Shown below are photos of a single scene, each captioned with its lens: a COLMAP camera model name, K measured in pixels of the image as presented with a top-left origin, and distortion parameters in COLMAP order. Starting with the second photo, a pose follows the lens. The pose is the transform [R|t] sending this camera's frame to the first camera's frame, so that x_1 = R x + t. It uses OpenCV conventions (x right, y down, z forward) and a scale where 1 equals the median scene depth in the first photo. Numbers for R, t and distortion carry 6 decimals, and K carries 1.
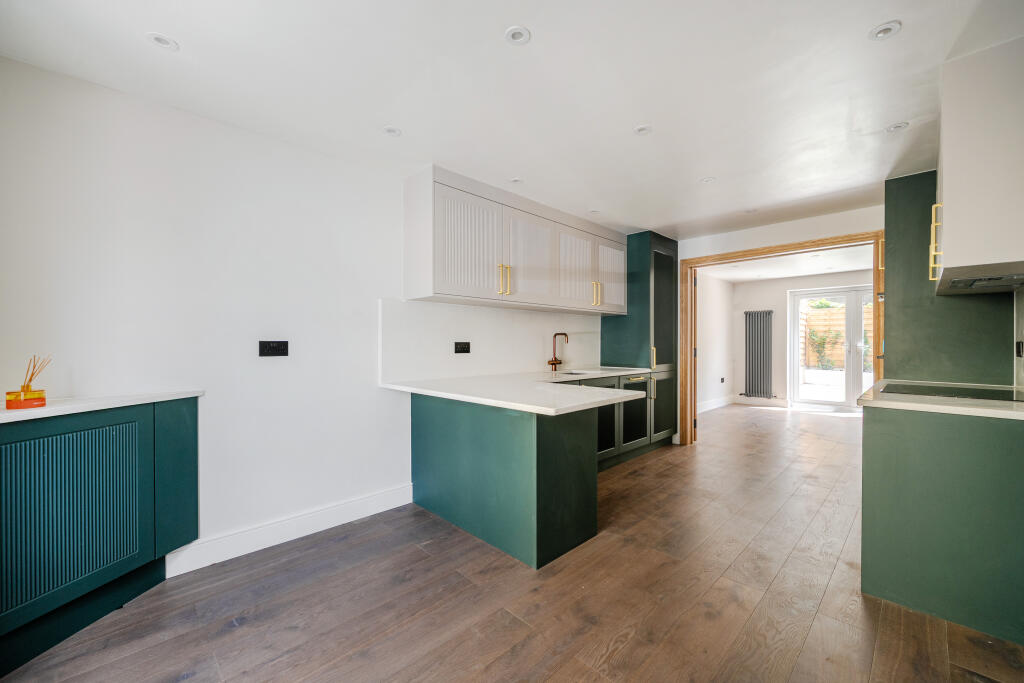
lens RADIAL K [[401.0, 0, 512.0], [0, 401.0, 341.5], [0, 0, 1]] dist [0.000330, -0.000009]
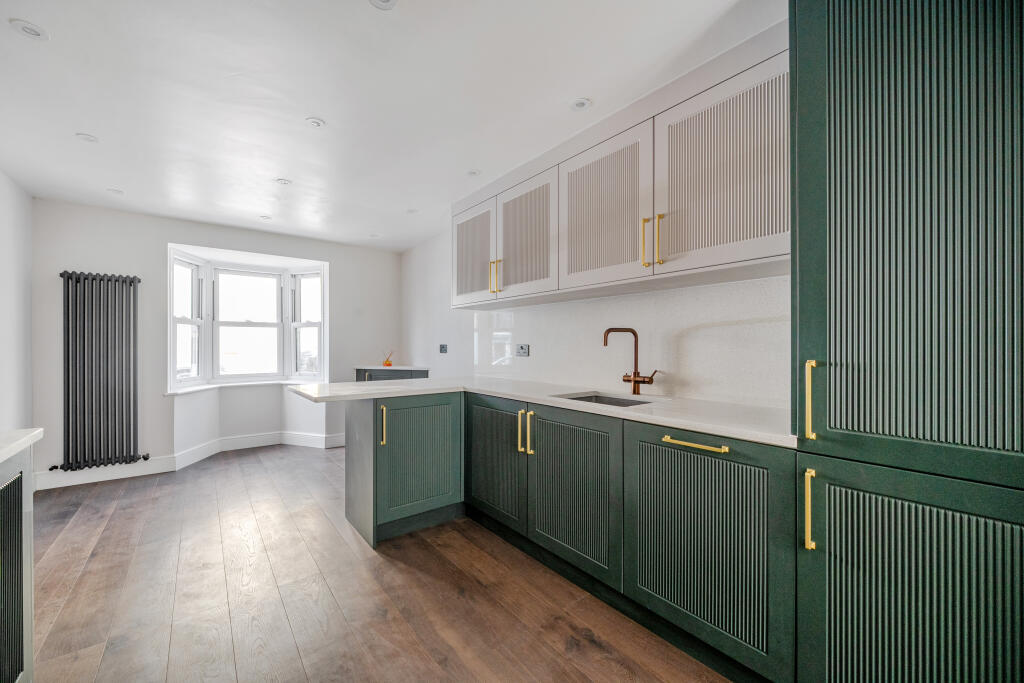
lens RADIAL K [[401.0, 0, 512.0], [0, 401.0, 341.5], [0, 0, 1]] dist [0.000330, -0.000009]
pose [[-0.104549, -0.009823, -0.994471, 0.851095], [0.003899, 0.999939, -0.010287, 0.003872], [0.994512, -0.004953, -0.104505, 1.082639]]
